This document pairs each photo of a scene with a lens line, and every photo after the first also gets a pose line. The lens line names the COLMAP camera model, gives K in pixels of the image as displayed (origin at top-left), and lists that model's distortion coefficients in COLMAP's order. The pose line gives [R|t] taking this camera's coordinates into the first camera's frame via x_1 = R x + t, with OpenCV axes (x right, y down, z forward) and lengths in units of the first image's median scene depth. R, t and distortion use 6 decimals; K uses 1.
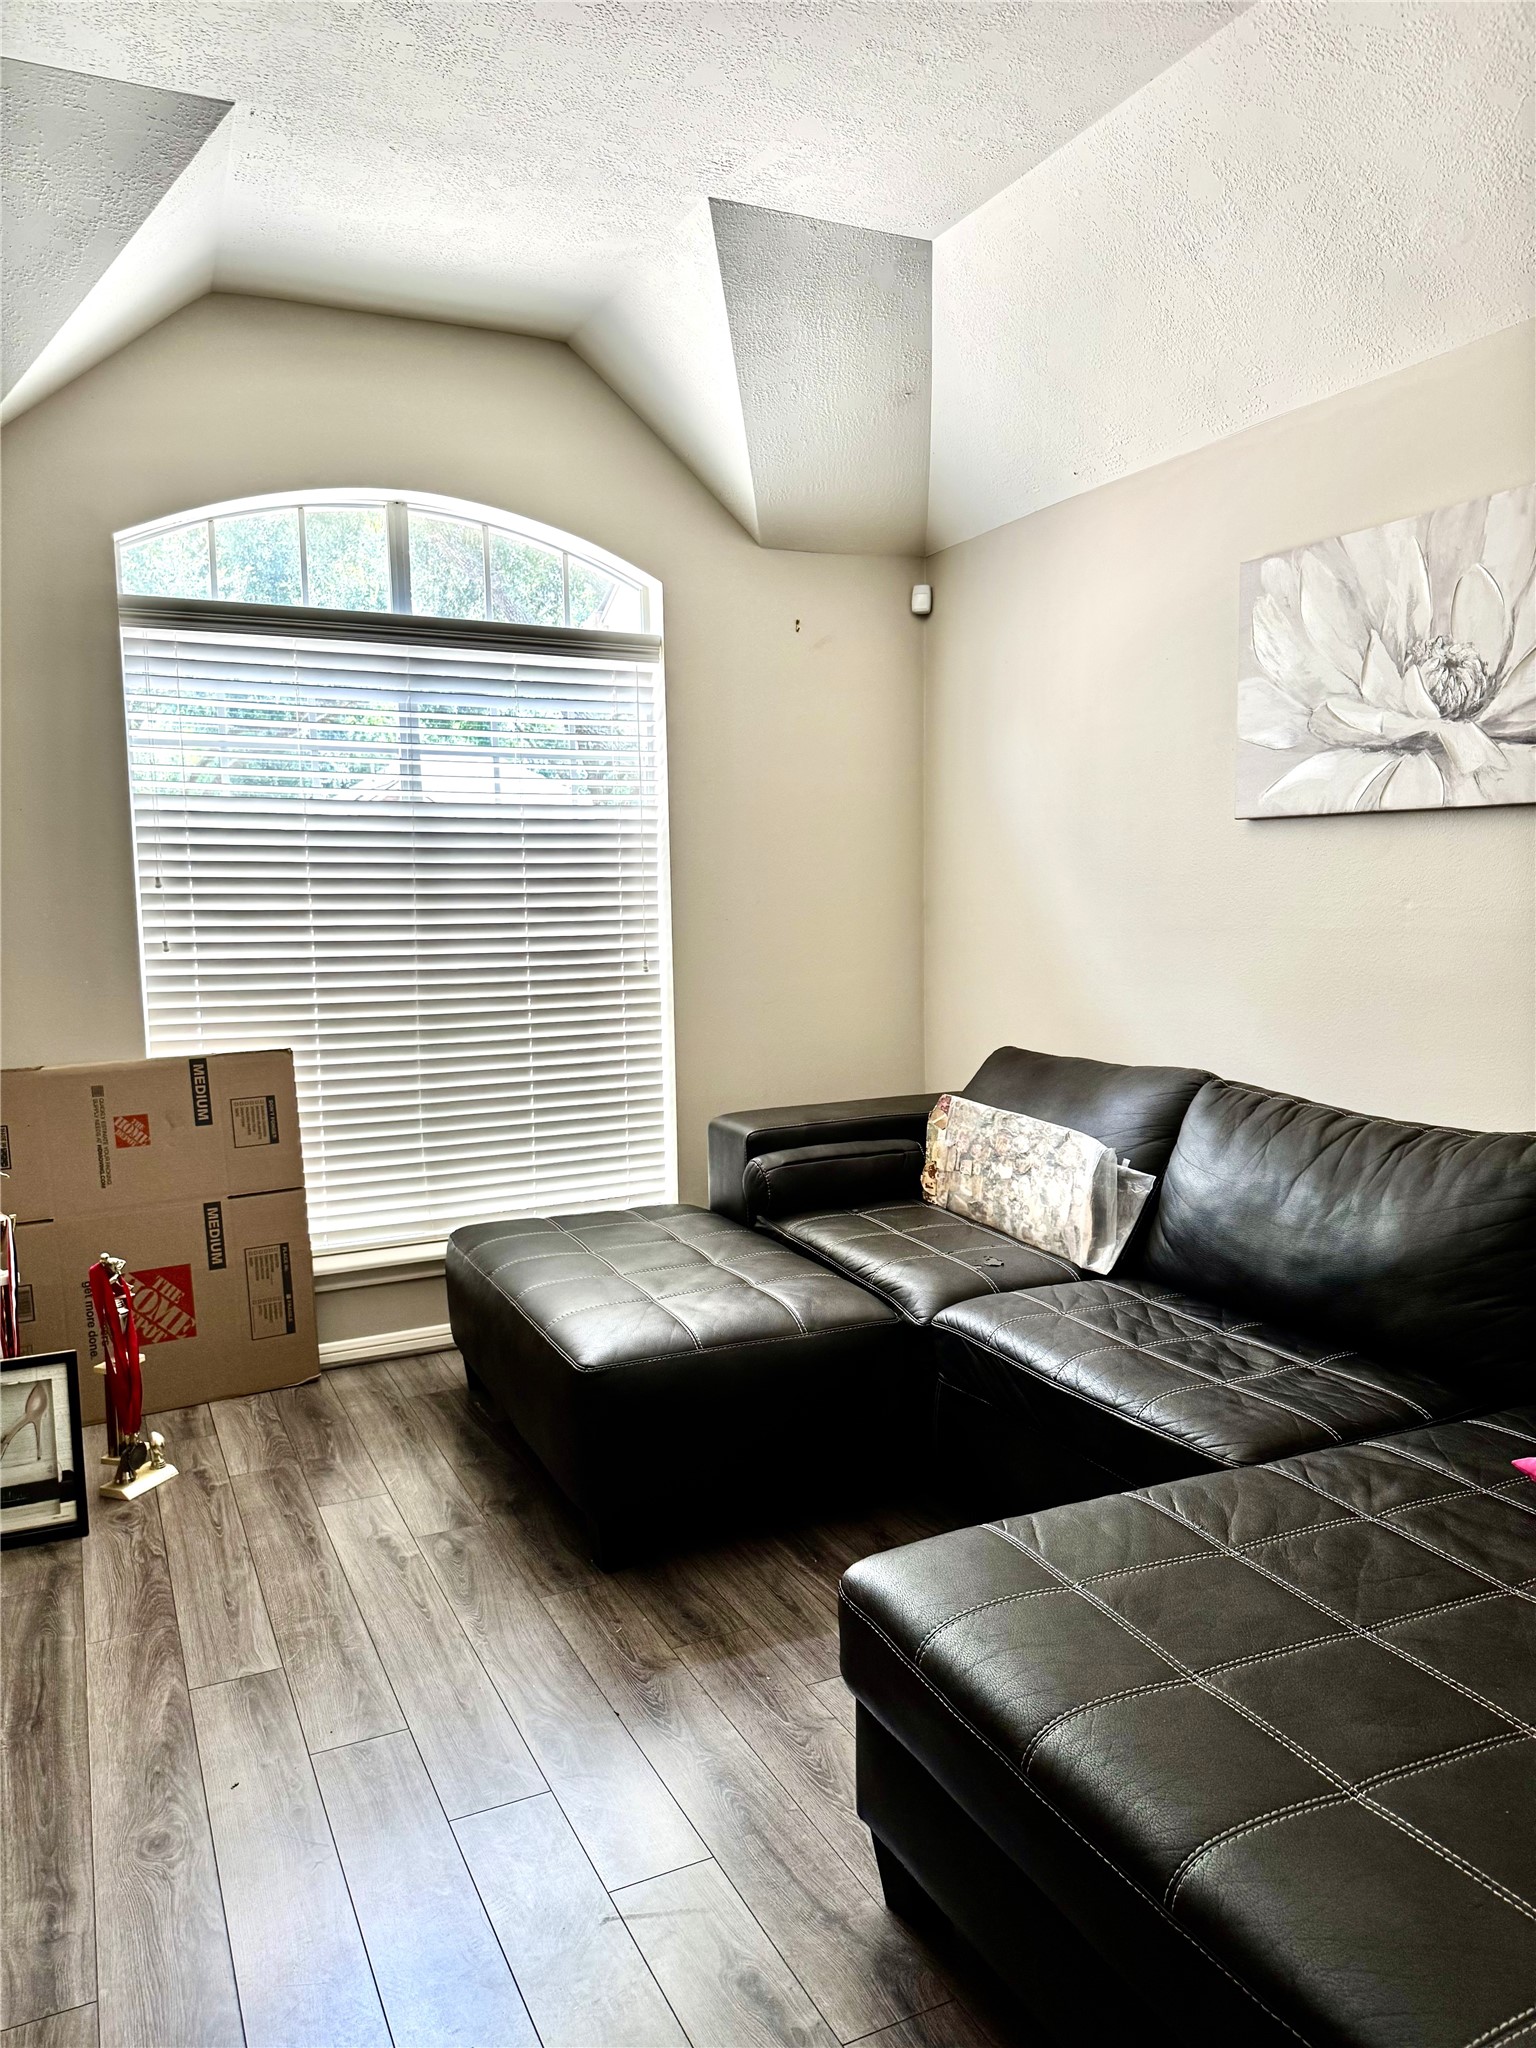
lens RADIAL K [[1423.9, 0, 789.2], [0, 1423.9, 1021.8], [0, 0, 1]] dist [0.061676, -0.041173]
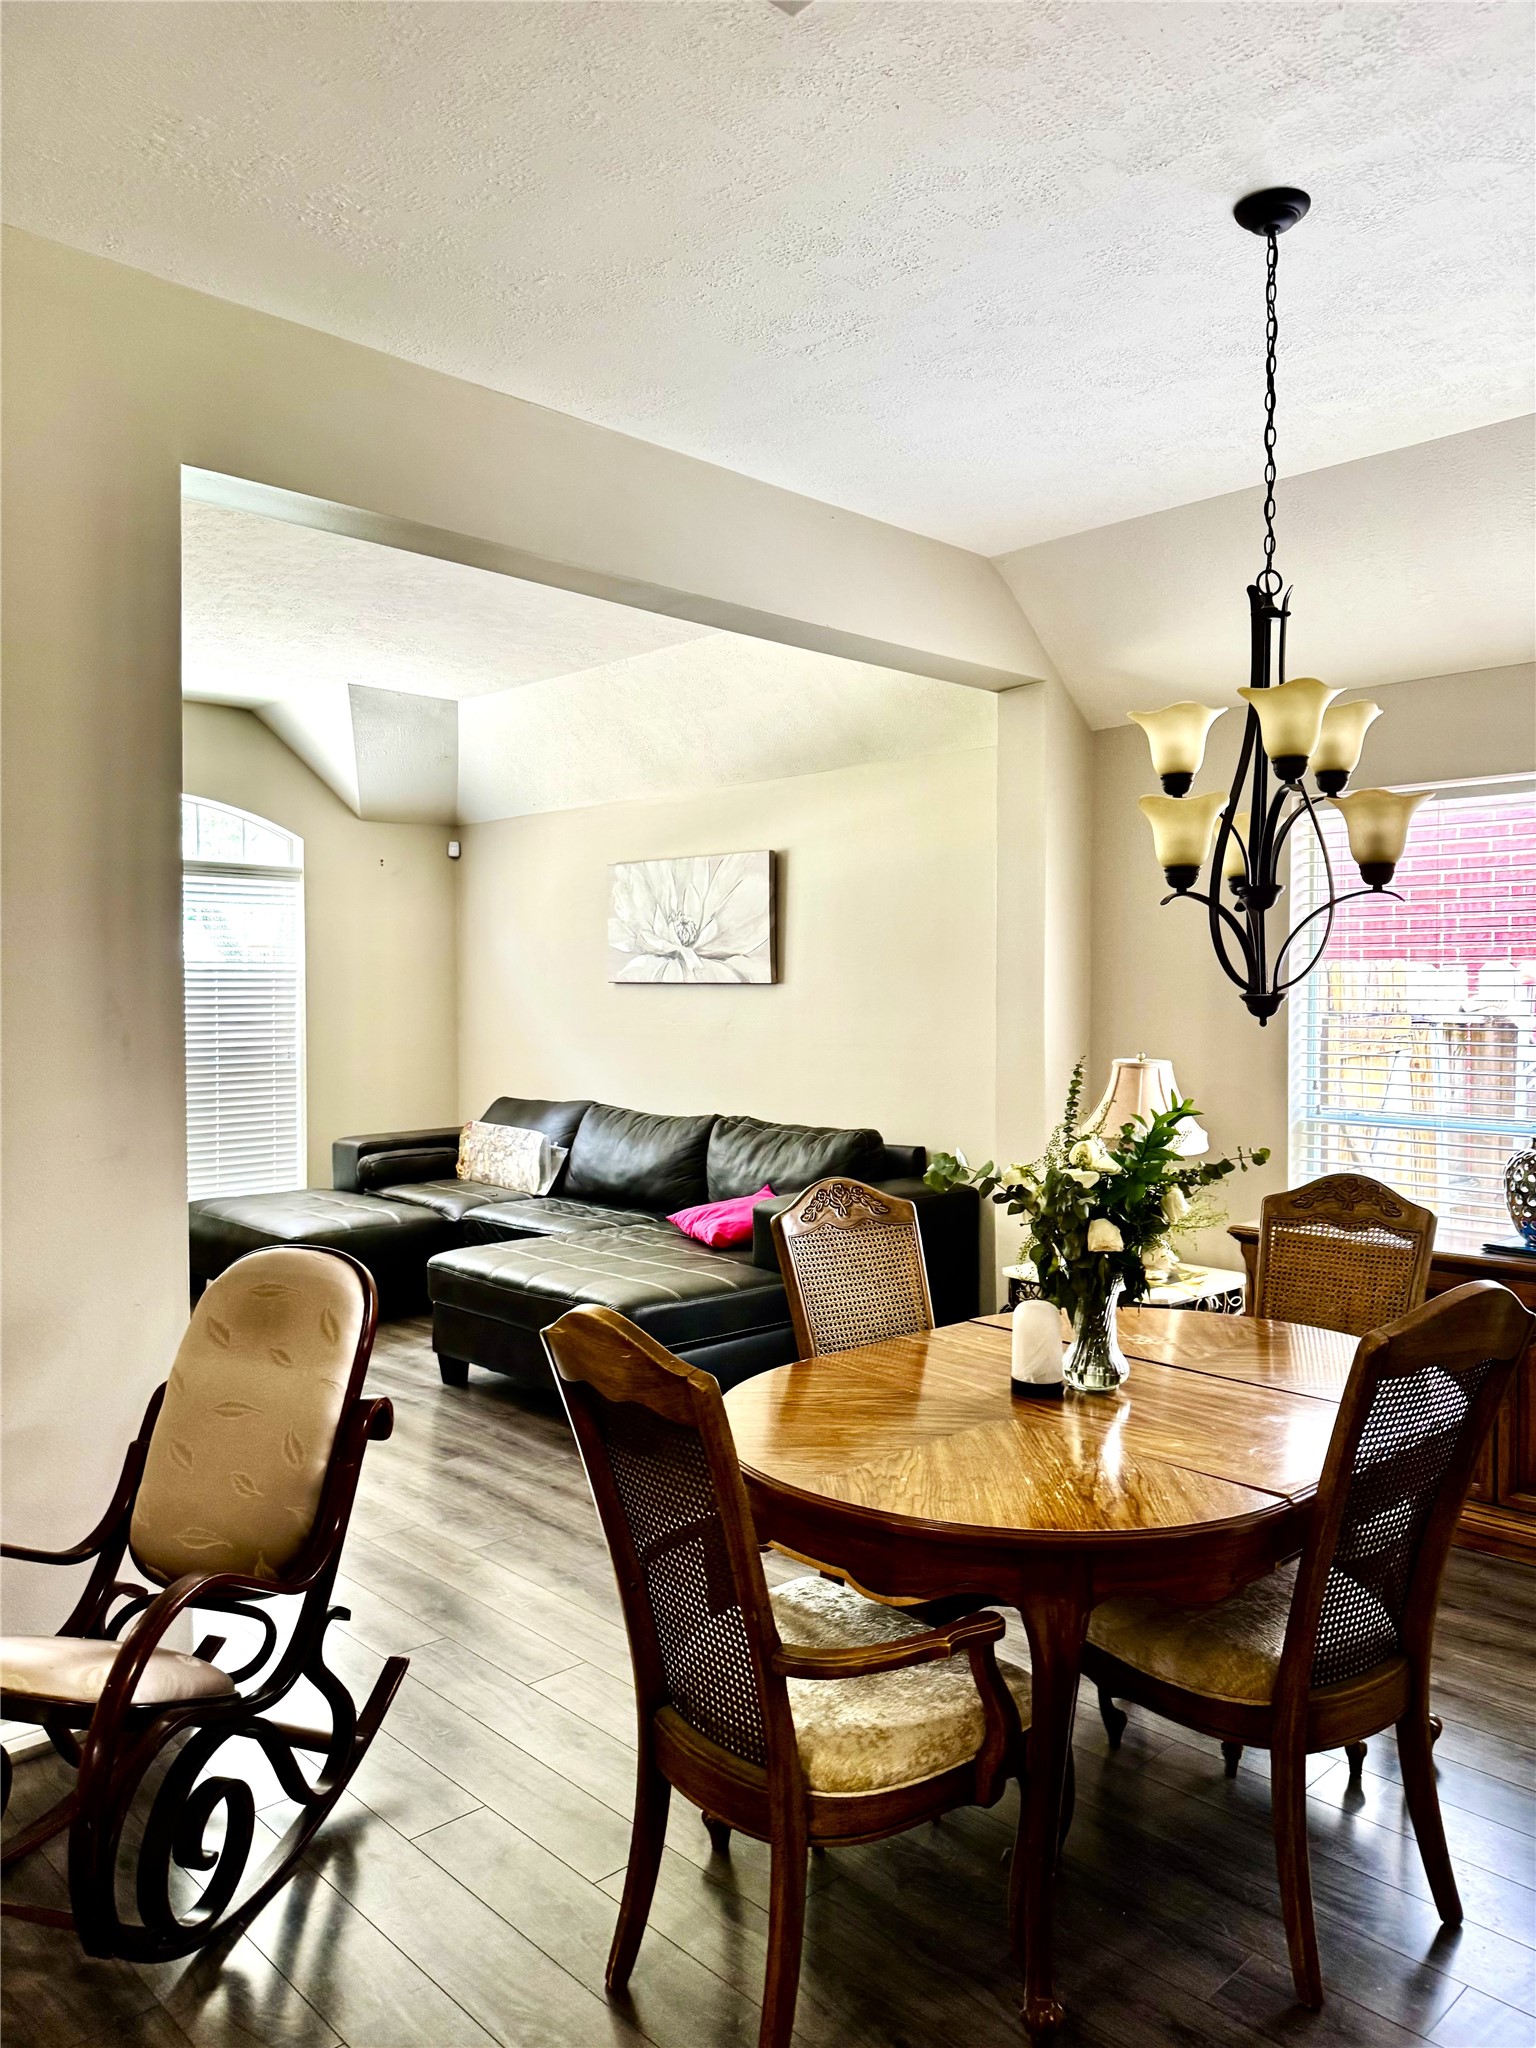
lens RADIAL K [[1423.9, 0, 789.2], [0, 1423.9, 1021.8], [0, 0, 1]] dist [0.061676, -0.041173]
pose [[0.948110, 0.002679, 0.317932, -0.111587], [0.020311, 0.997412, -0.068973, 0.072305], [-0.317294, 0.071851, 0.945601, -1.152150]]
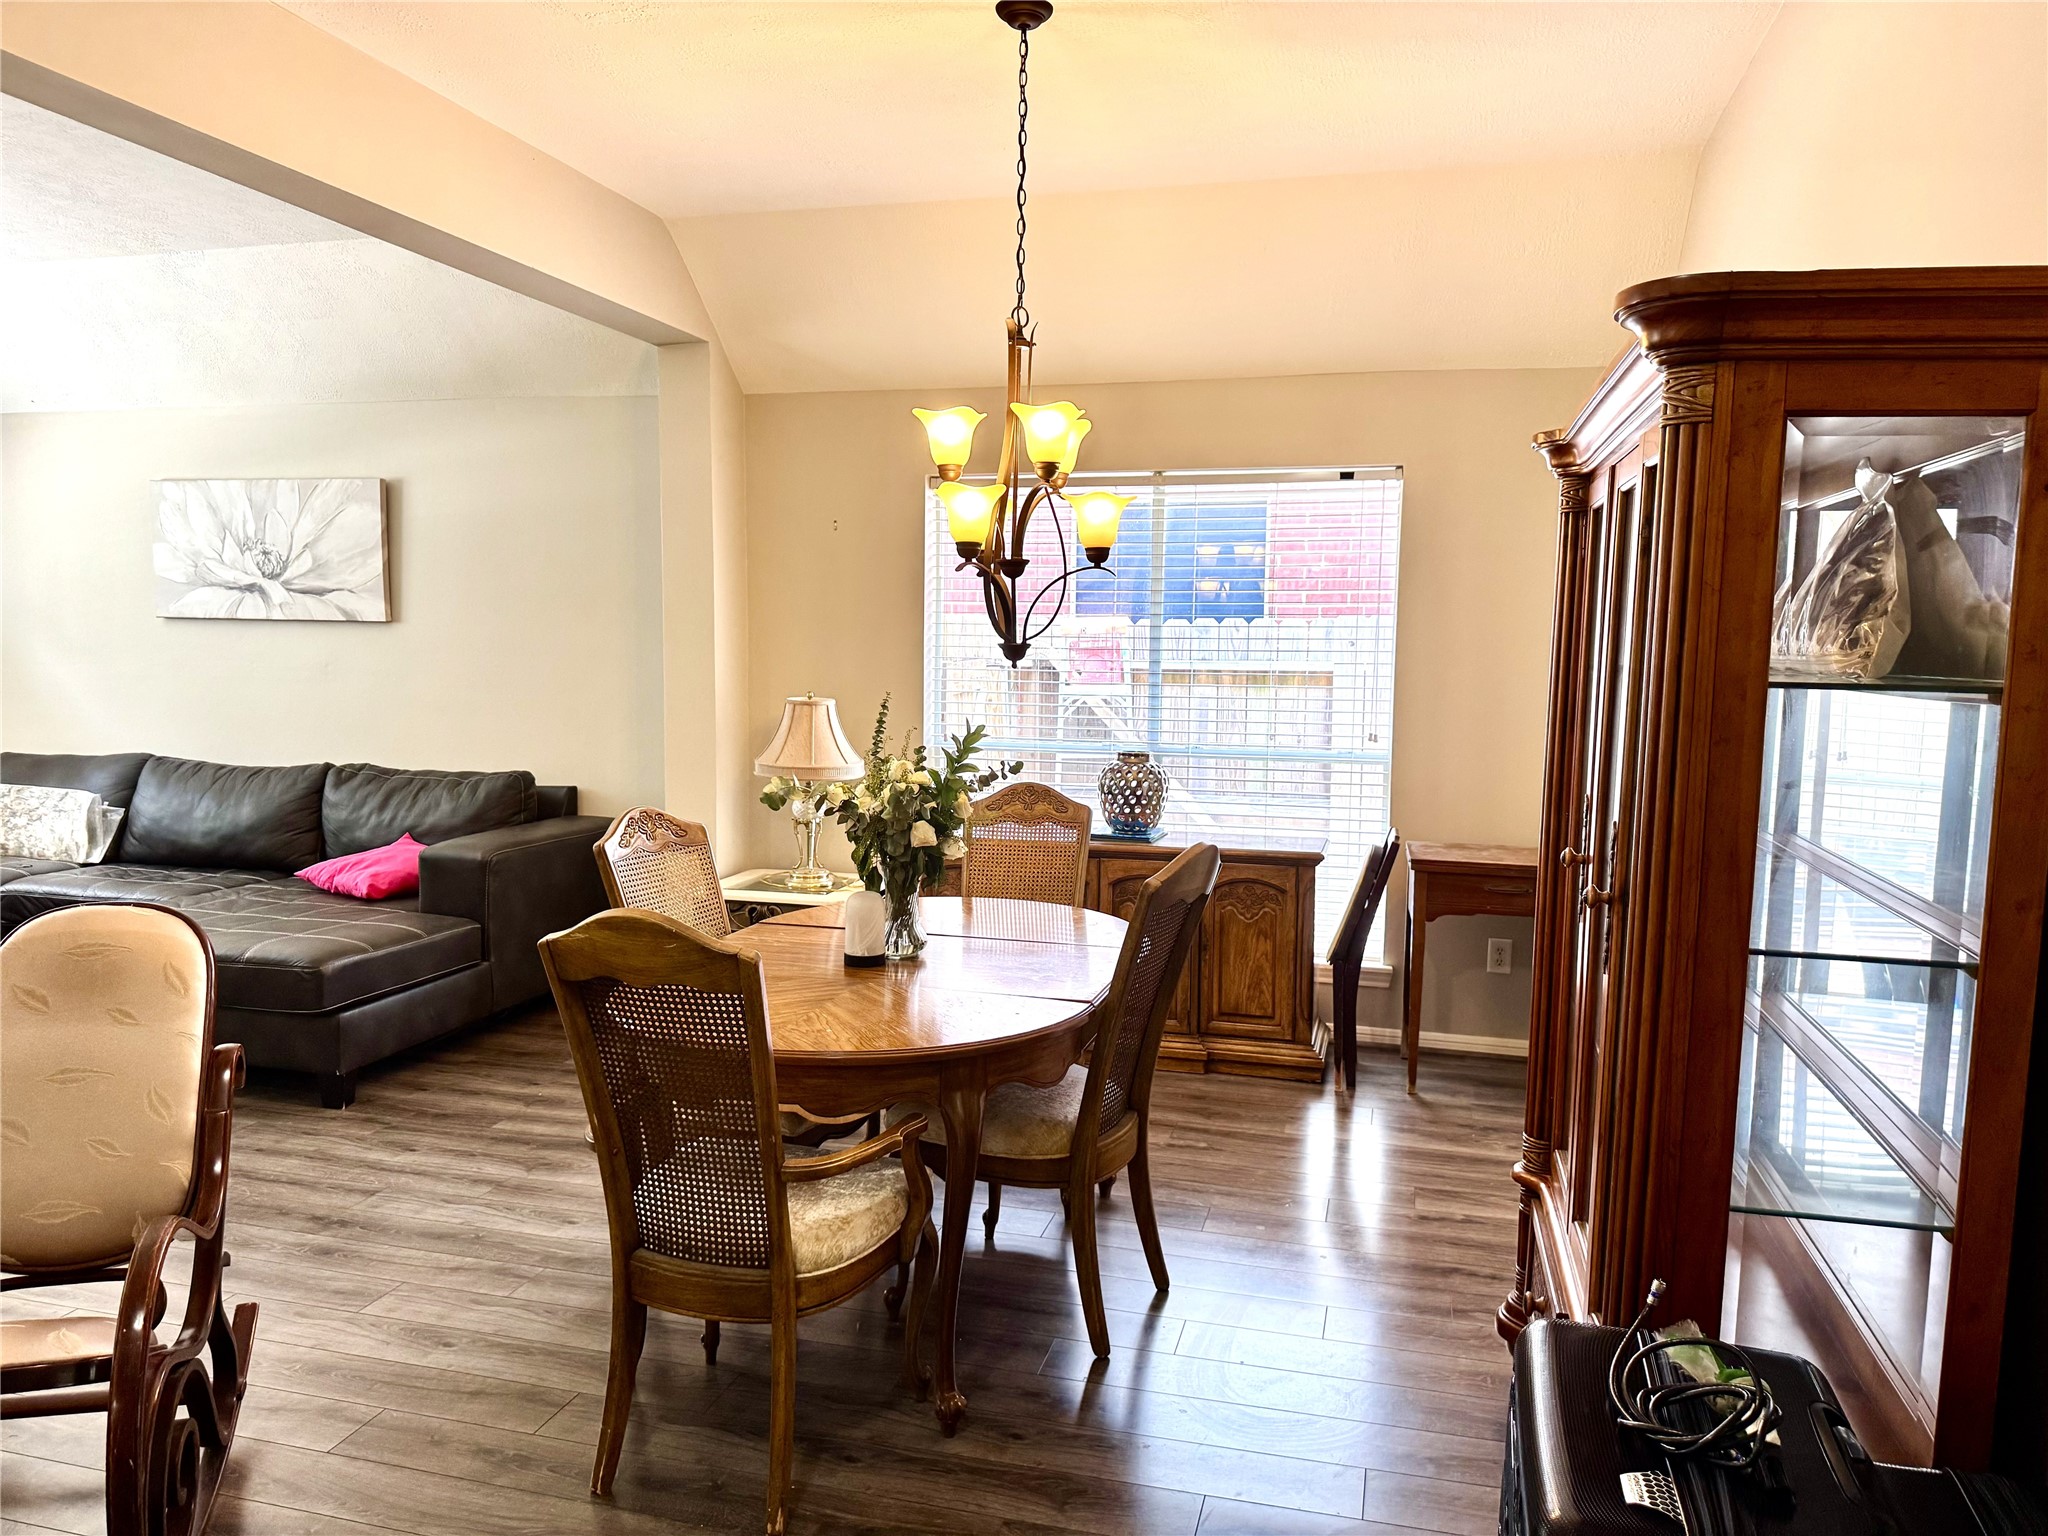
lens RADIAL K [[1416.8, 0, 1029.4], [0, 1416.8, 755.8], [0, 0, 1]] dist [0.229479, -0.356385]
pose [[0.656796, -0.045884, 0.752671, -0.411104], [0.053431, 0.998470, 0.014244, 0.074866], [-0.752173, 0.030861, 0.658242, -1.165646]]
